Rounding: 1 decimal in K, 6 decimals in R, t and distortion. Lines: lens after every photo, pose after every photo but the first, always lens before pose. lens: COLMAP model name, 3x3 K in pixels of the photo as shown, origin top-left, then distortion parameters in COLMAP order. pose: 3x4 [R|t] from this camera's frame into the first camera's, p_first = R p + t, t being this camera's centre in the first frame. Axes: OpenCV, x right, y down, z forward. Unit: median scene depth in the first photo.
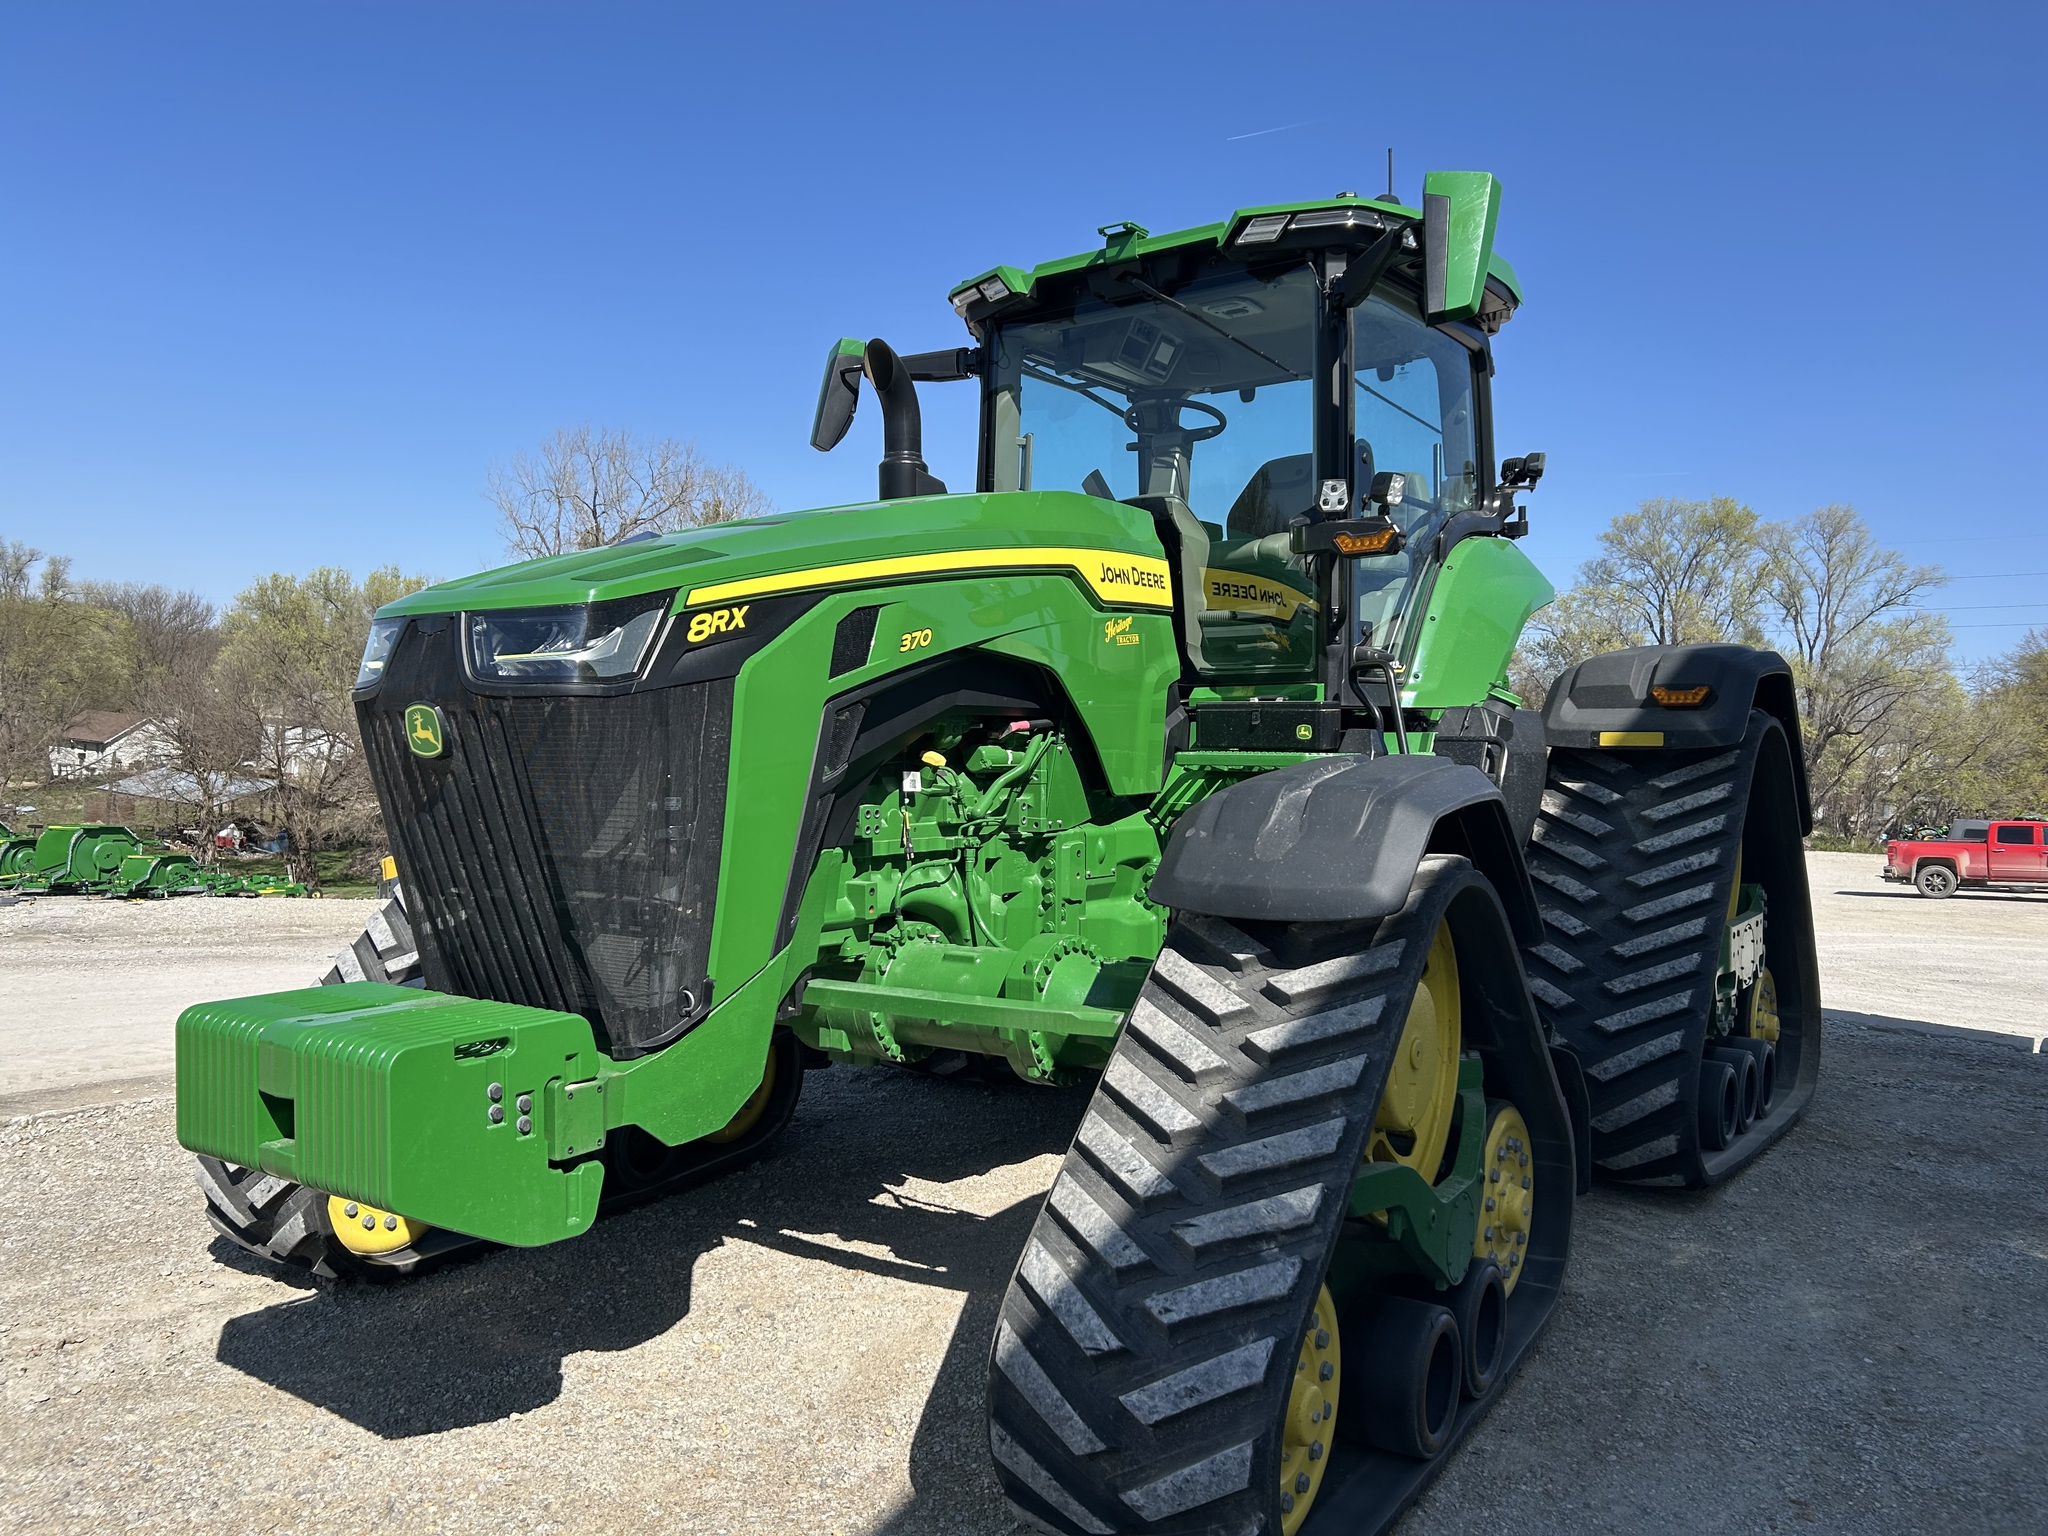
lens RADIAL K [[1536.3, 0, 1018.4], [0, 1536.3, 767.1], [0, 0, 1]] dist [0.064722, -0.071724]
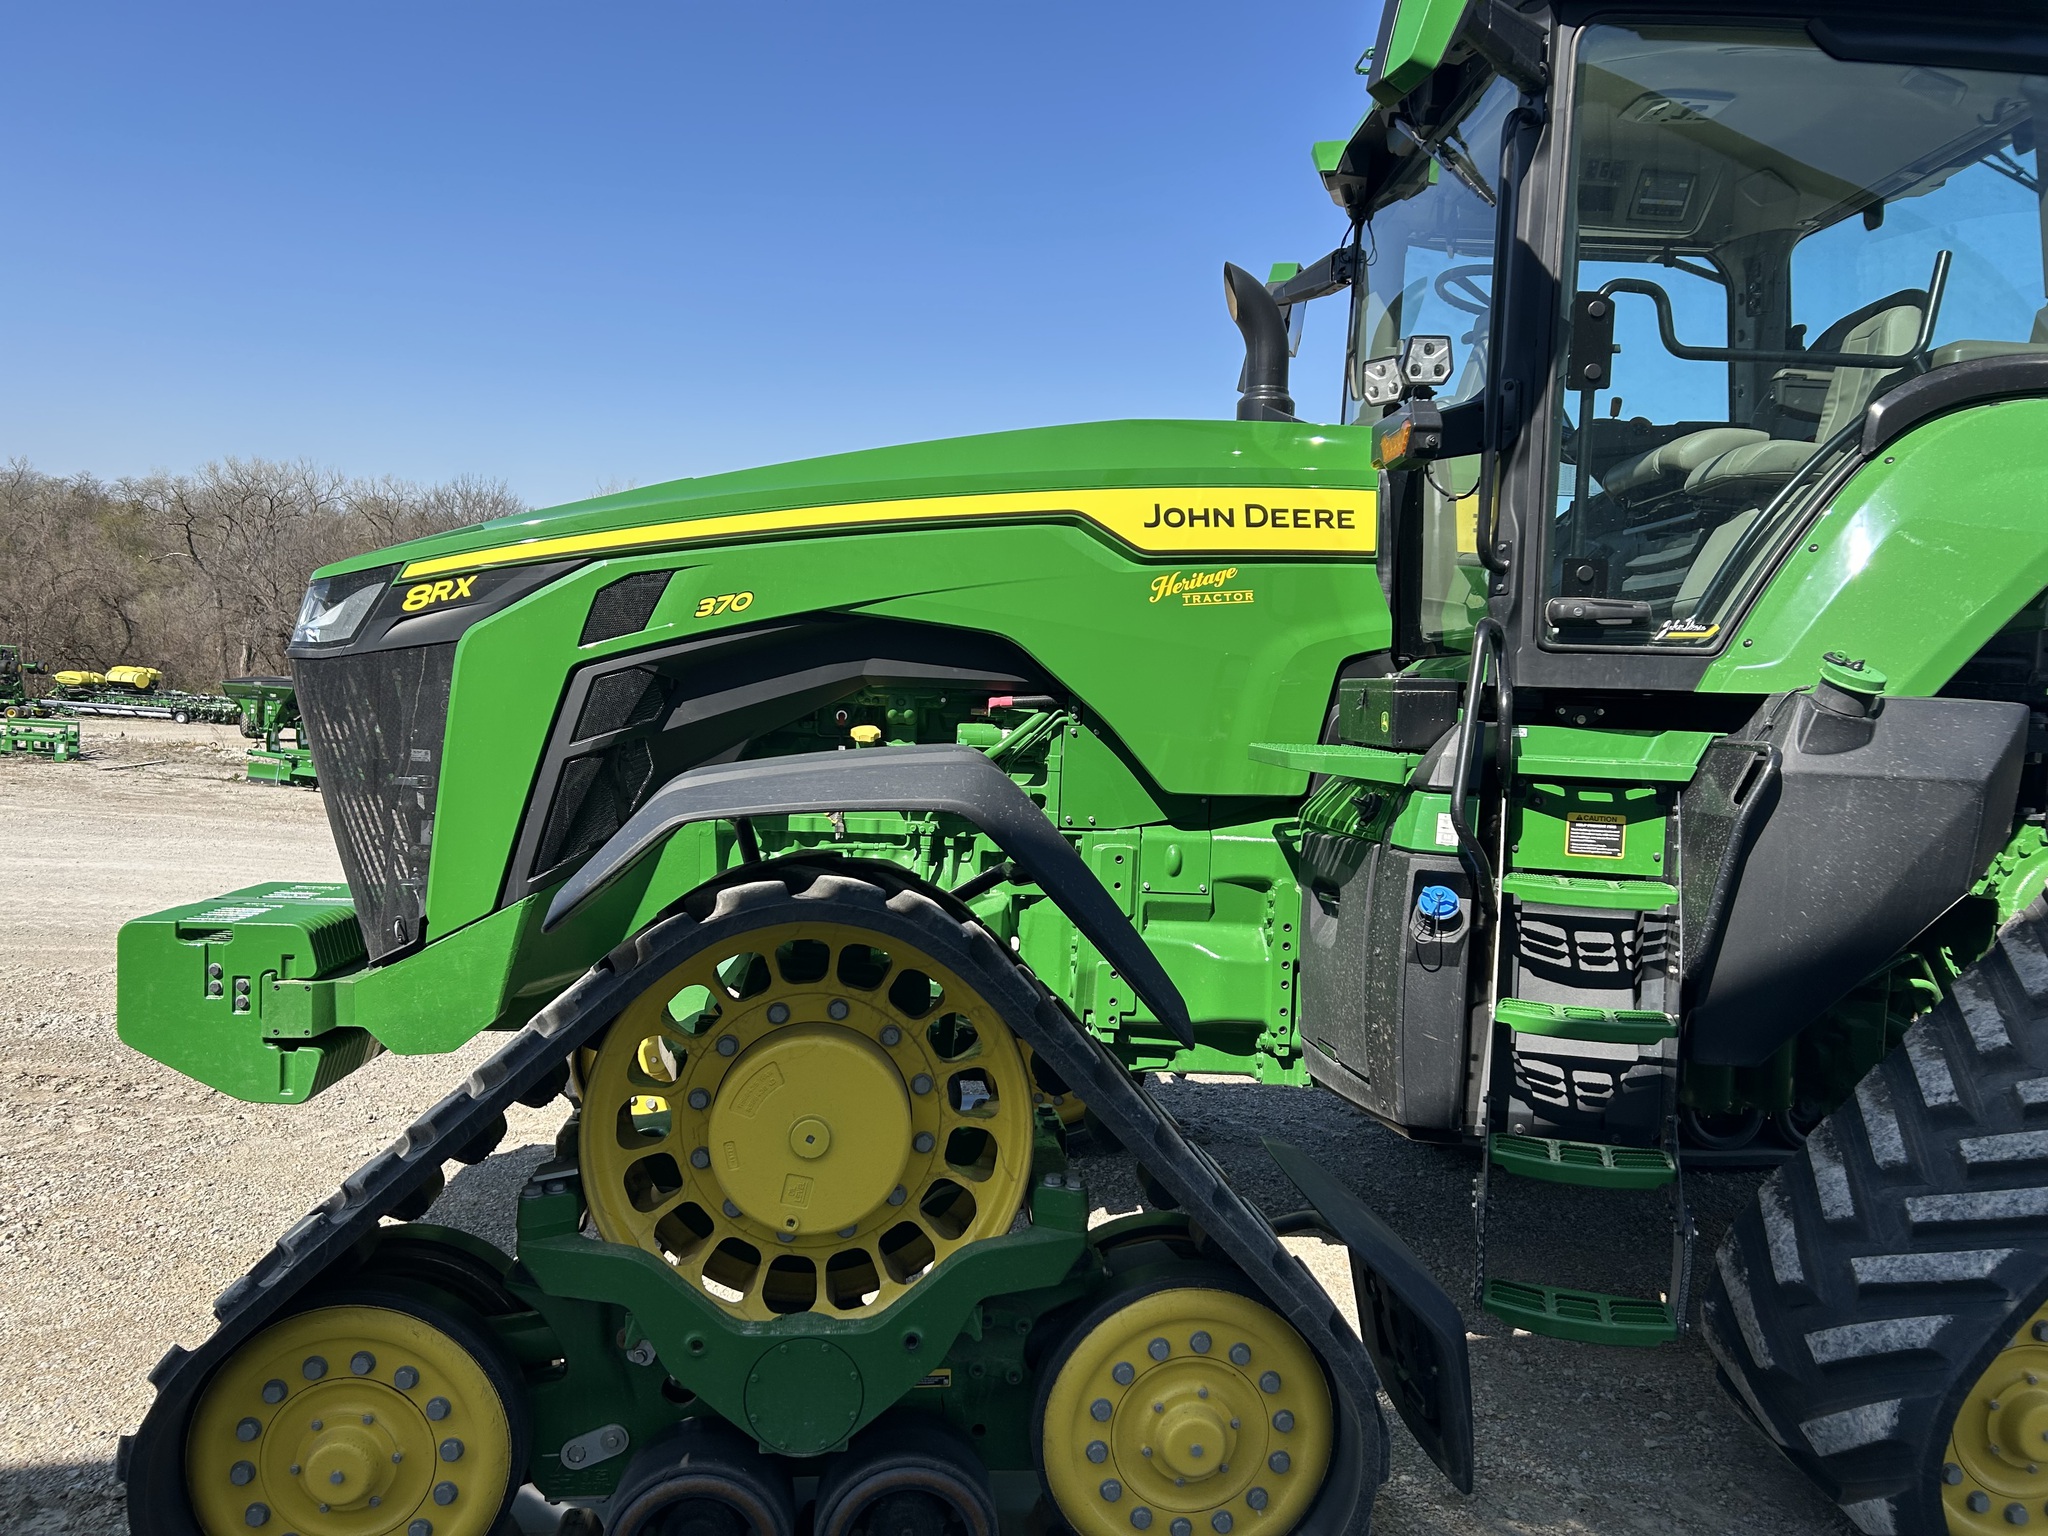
lens RADIAL K [[1536.3, 0, 1018.1], [0, 1536.3, 775.9], [0, 0, 1]] dist [0.064722, -0.071724]
pose [[0.626742, 0.060810, -0.776850, 0.605563], [-0.047828, 0.998073, 0.039541, -0.017441], [0.777757, 0.012373, 0.628443, 0.410344]]
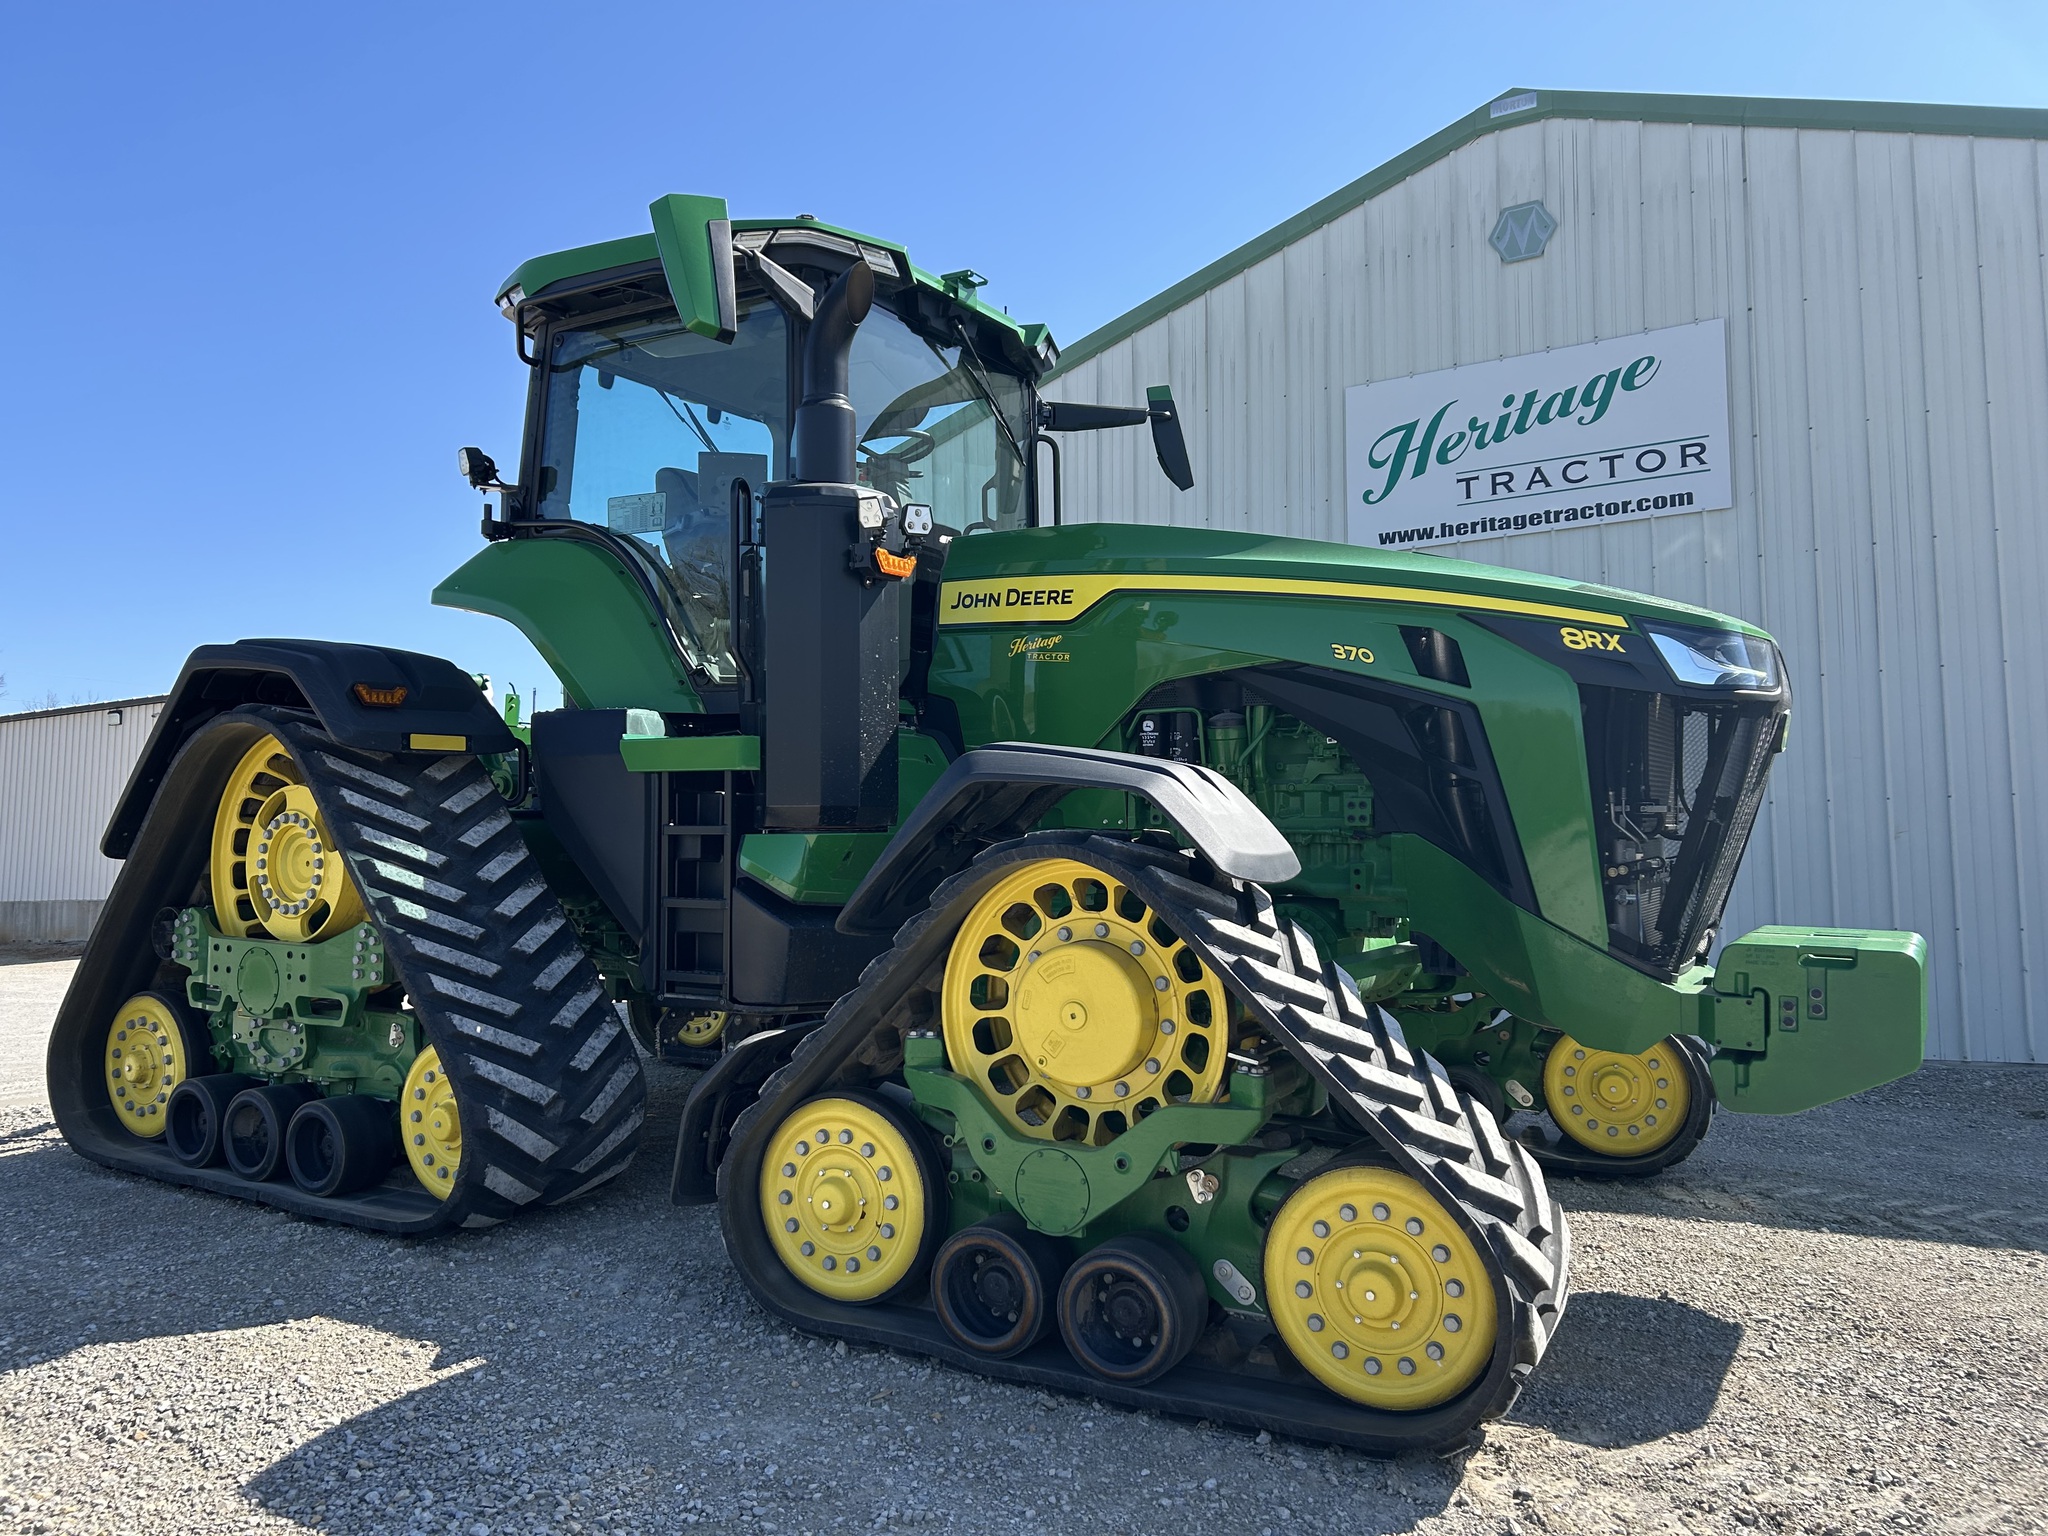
lens RADIAL K [[1536.3, 0, 1014.0], [0, 1536.3, 767.0], [0, 0, 1]] dist [0.064722, -0.071724]
pose [[-0.082813, 0.030433, 0.996100, -1.056280], [0.009389, 0.999513, -0.029756, 0.025745], [-0.996521, 0.006889, -0.083059, 1.124899]]
